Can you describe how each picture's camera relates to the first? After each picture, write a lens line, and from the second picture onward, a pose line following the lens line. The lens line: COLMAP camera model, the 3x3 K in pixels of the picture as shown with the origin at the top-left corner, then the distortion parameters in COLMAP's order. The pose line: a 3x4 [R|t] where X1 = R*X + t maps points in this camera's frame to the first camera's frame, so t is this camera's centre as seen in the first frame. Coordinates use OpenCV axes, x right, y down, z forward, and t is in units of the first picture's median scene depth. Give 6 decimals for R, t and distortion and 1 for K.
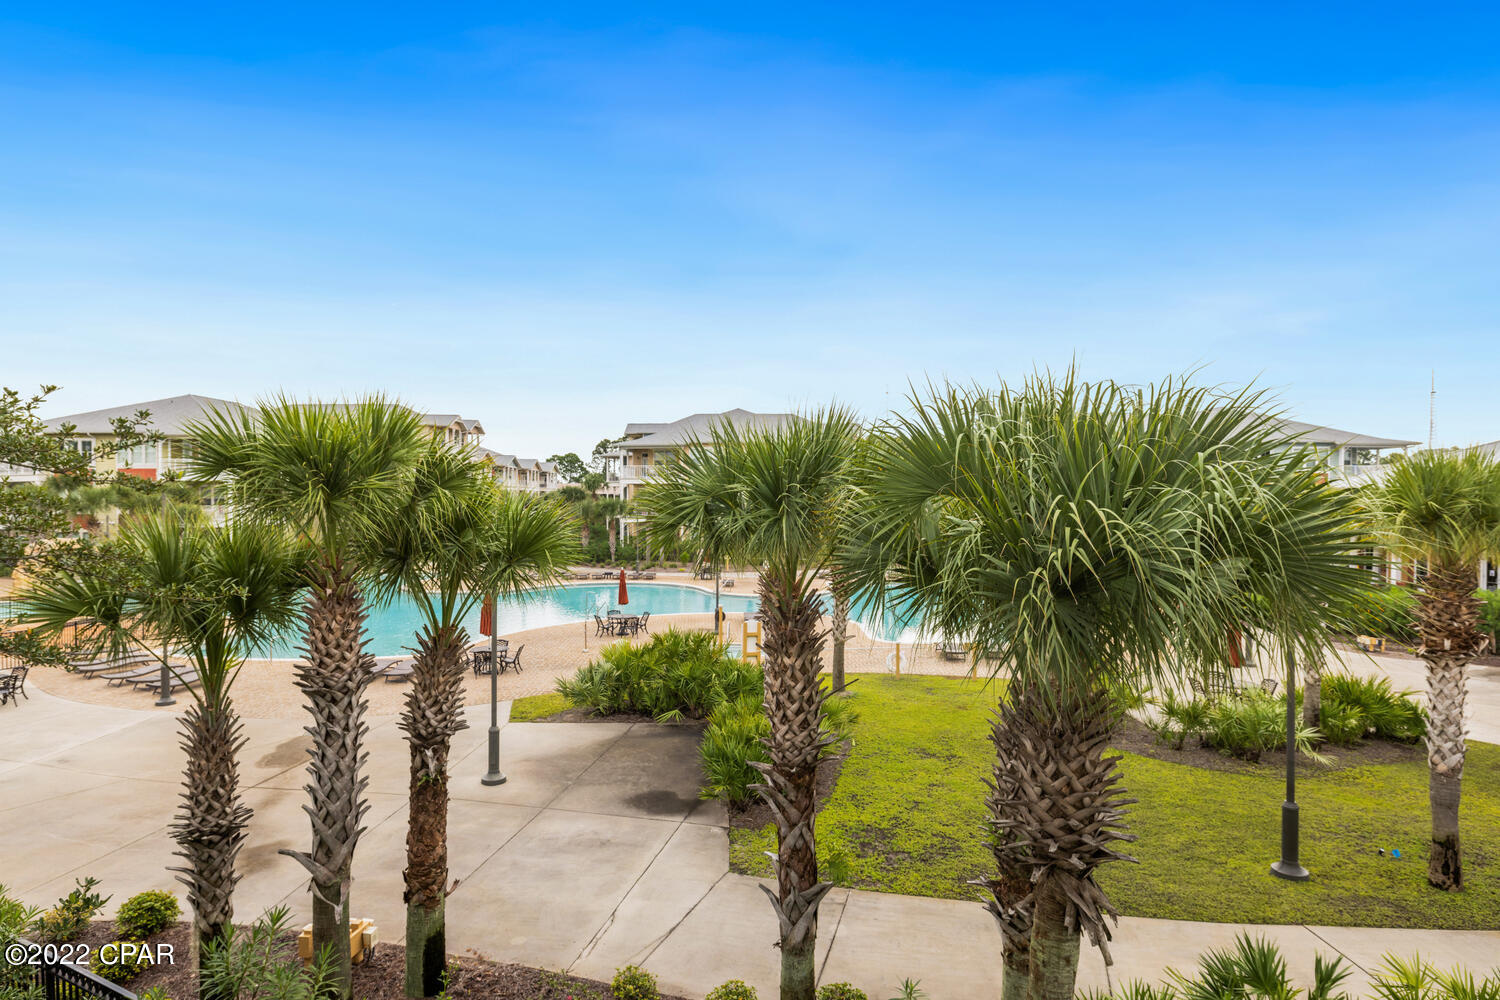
lens RADIAL K [[834.3, 0, 748.7], [0, 834.3, 509.5], [0, 0, 1]] dist [0.001693, 0.001111]
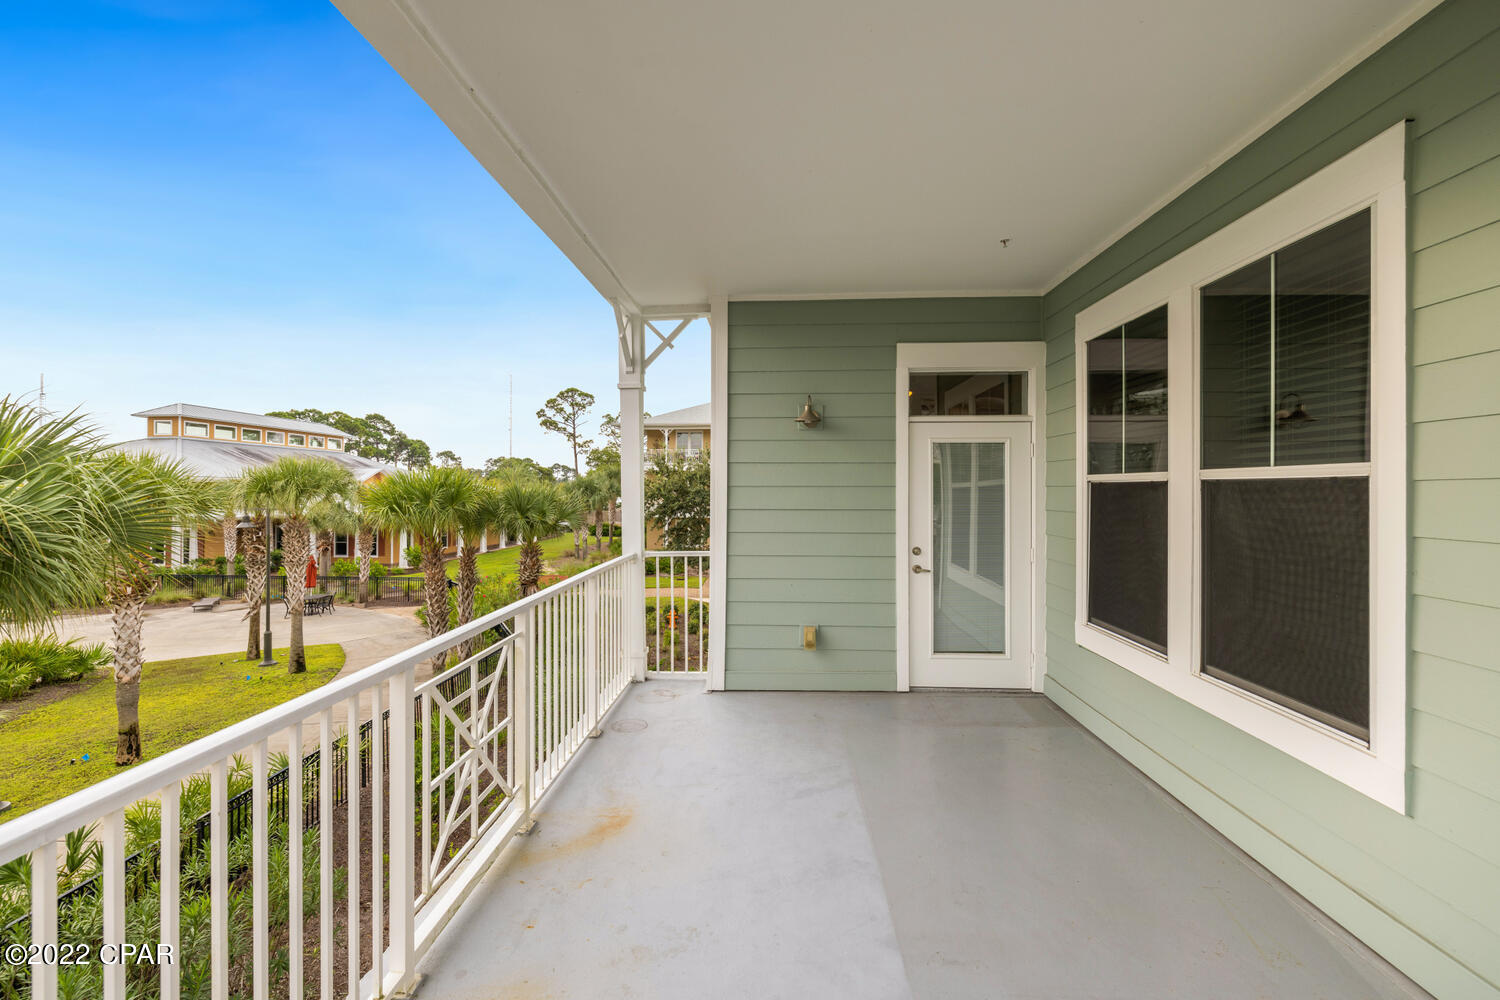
lens RADIAL K [[626.7, 0, 738.6], [0, 626.7, 491.5], [0, 0, 1]] dist [-0.001064, -0.000085]
pose [[0.050043, -0.002133, 0.998745, -0.236573], [0.007930, 0.999967, 0.001738, 0.001157], [-0.998716, 0.007833, 0.050058, -0.115563]]
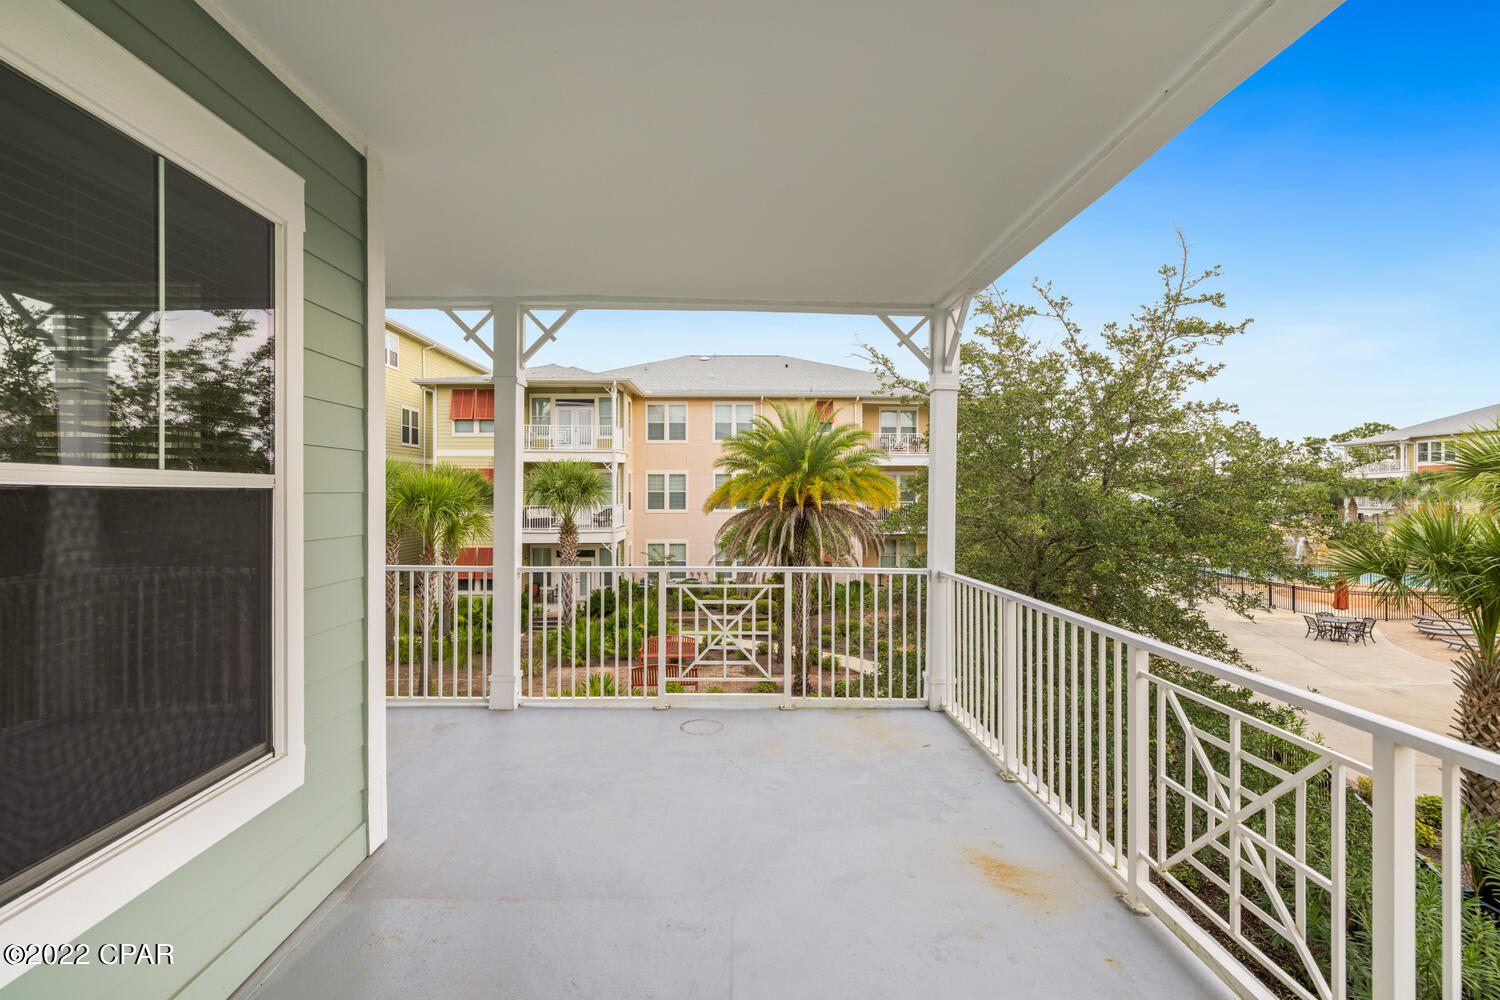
lens RADIAL K [[626.7, 0, 738.6], [0, 626.7, 491.5], [0, 0, 1]] dist [-0.001064, -0.000085]
pose [[0.046692, -0.001627, -0.998908, 0.247228], [-0.010708, 0.999940, -0.002129, -0.002505], [0.998852, 0.010796, 0.046672, -0.172304]]
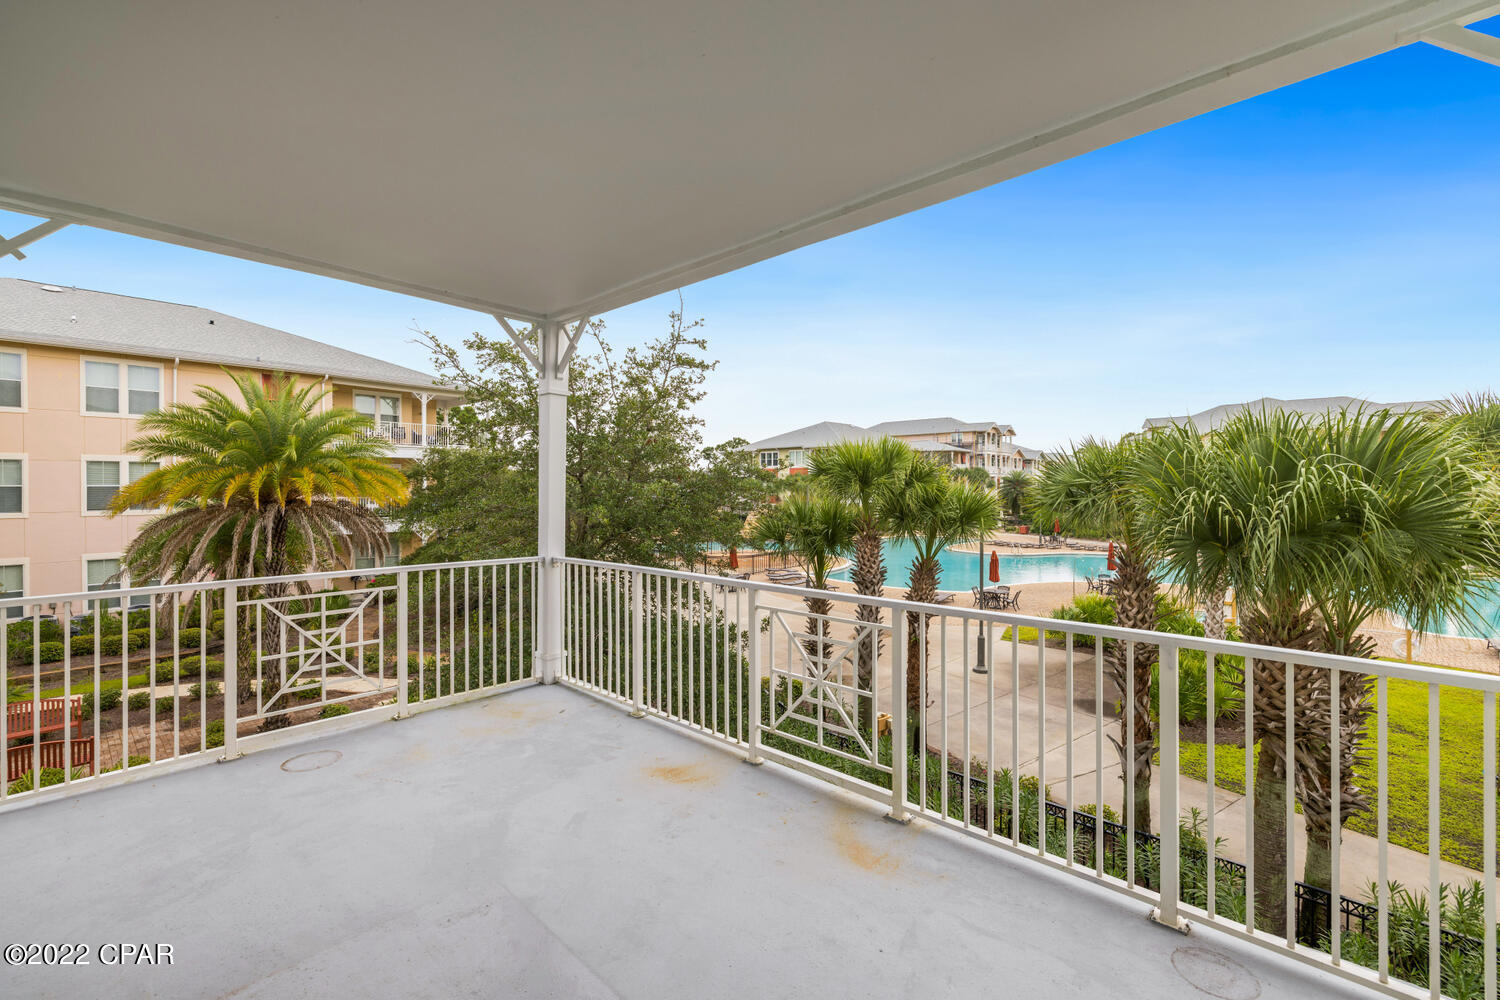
lens RADIAL K [[626.7, 0, 738.6], [0, 626.7, 491.5], [0, 0, 1]] dist [-0.001064, -0.000085]
pose [[0.745490, 0.004496, -0.666501, 0.247371], [-0.006100, 0.999981, -0.000078, -0.001070], [0.666489, 0.004124, 0.745504, -0.297560]]
